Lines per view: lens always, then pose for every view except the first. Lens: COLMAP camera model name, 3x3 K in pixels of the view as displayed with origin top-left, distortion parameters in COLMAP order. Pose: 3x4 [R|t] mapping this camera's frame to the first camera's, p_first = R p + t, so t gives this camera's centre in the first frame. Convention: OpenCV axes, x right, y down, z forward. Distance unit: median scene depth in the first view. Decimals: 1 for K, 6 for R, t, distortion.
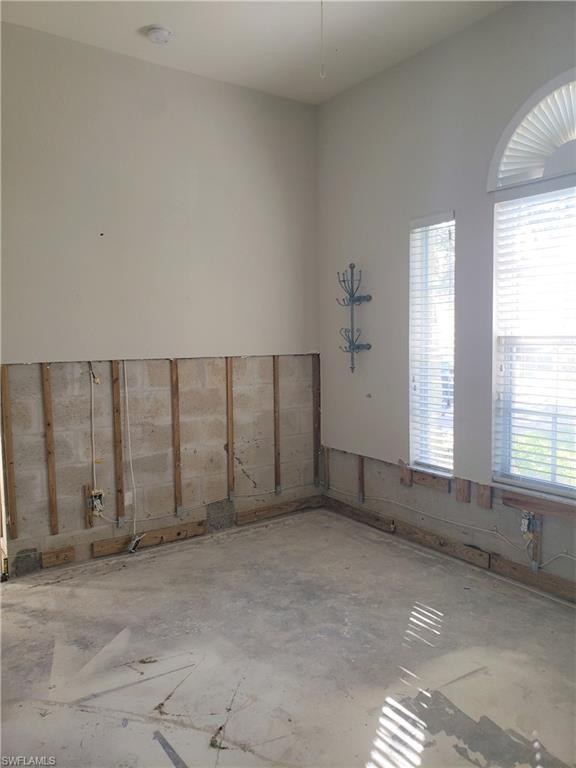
lens RADIAL K [[598.5, 0, 290.6], [0, 598.5, 380.9], [0, 0, 1]] dist [0.024393, -0.017762]
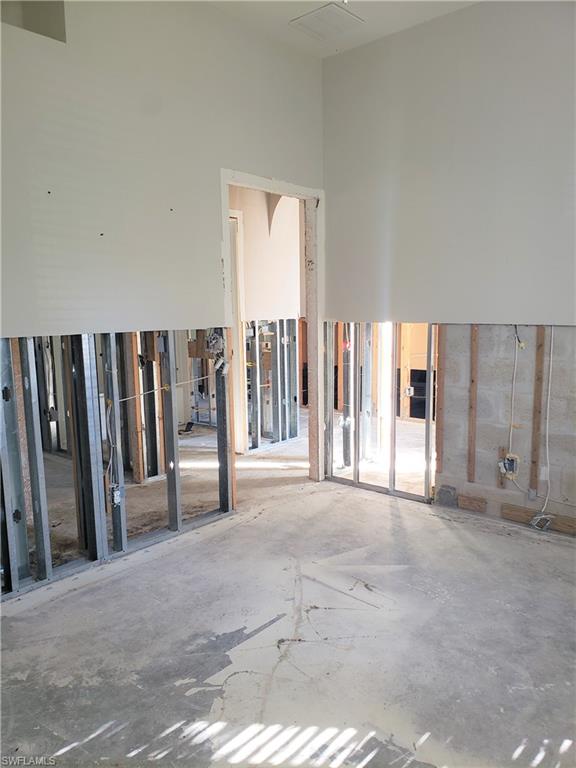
lens RADIAL K [[598.5, 0, 302.5], [0, 598.5, 403.3], [0, 0, 1]] dist [0.024393, -0.017762]
pose [[0.260564, 0.166132, -0.951056, 0.549171], [-0.073508, 0.985638, 0.152033, -0.030178], [0.962654, 0.030296, 0.269033, 0.408546]]
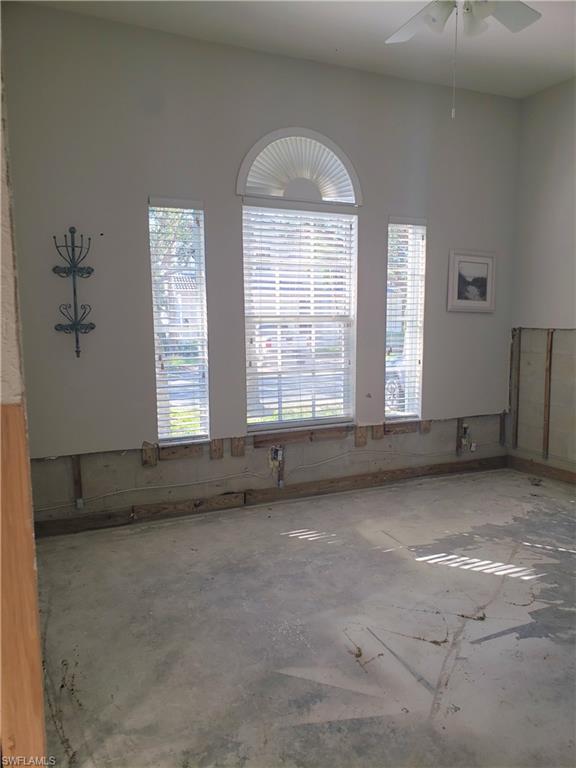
lens RADIAL K [[598.5, 0, 295.1], [0, 598.5, 389.1], [0, 0, 1]] dist [0.024393, -0.017762]
pose [[0.159203, -0.100470, 0.982120, -0.816540], [0.087736, 0.992312, 0.087291, -0.019137], [-0.983340, 0.072270, 0.166794, 0.662439]]
